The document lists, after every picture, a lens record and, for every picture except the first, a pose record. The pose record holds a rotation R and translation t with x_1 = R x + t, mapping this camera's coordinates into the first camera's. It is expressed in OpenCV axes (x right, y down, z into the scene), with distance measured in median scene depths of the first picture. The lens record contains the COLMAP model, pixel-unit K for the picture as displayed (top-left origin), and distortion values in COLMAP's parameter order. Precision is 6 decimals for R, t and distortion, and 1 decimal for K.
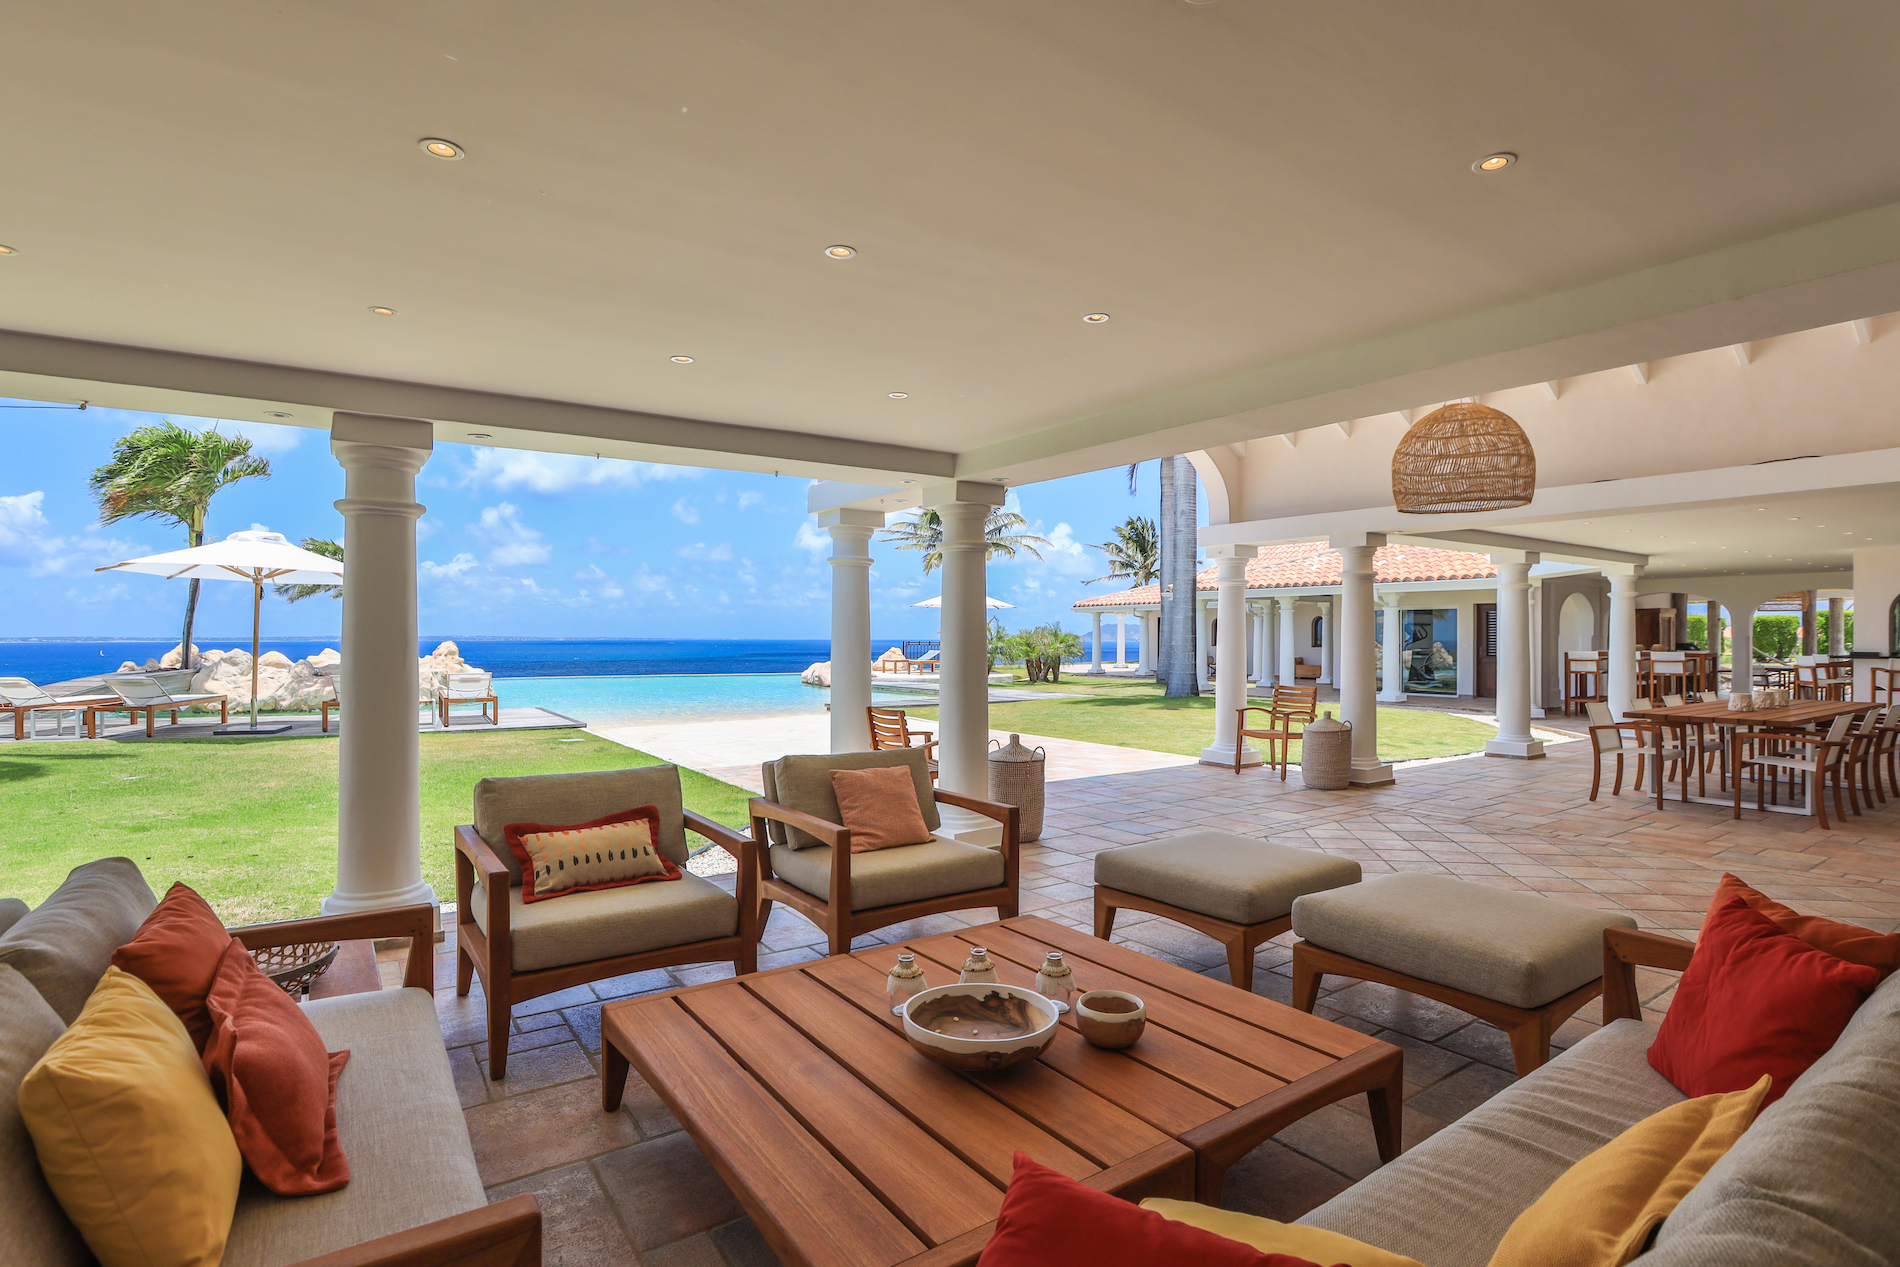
lens RADIAL K [[918.8, 0, 941.8], [0, 918.8, 636.5], [0, 0, 1]] dist [-0.049479, 0.018691]
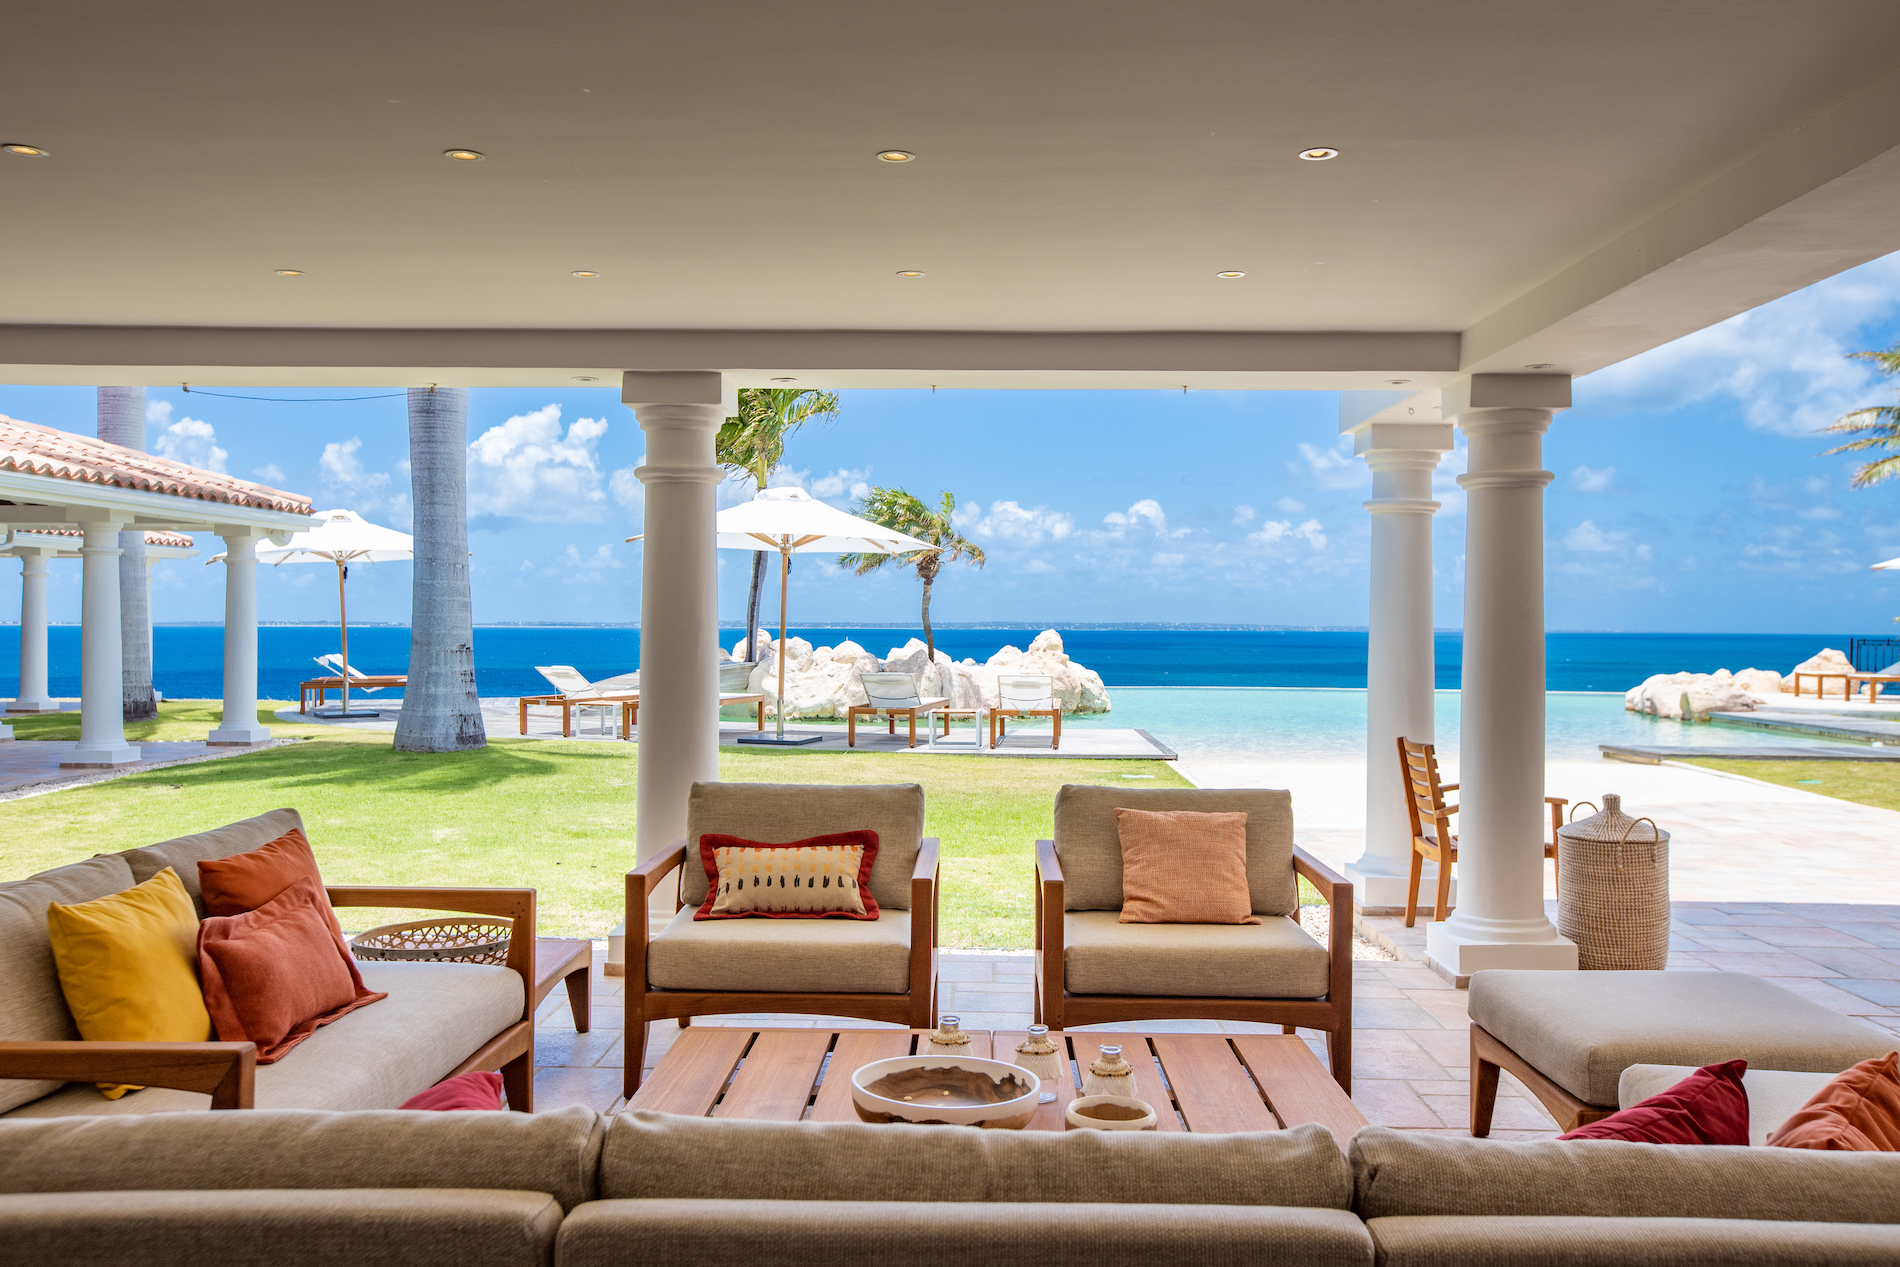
lens RADIAL K [[1543.1, 0, 950.0], [0, 1543.1, 633.5], [0, 0, 1]] dist [-0.045631, 0.128469]
pose [[0.815894, 0.009561, -0.578123, 0.475666], [-0.006791, 0.999953, 0.006953, -0.000162], [0.578162, -0.001747, 0.815920, -0.069322]]
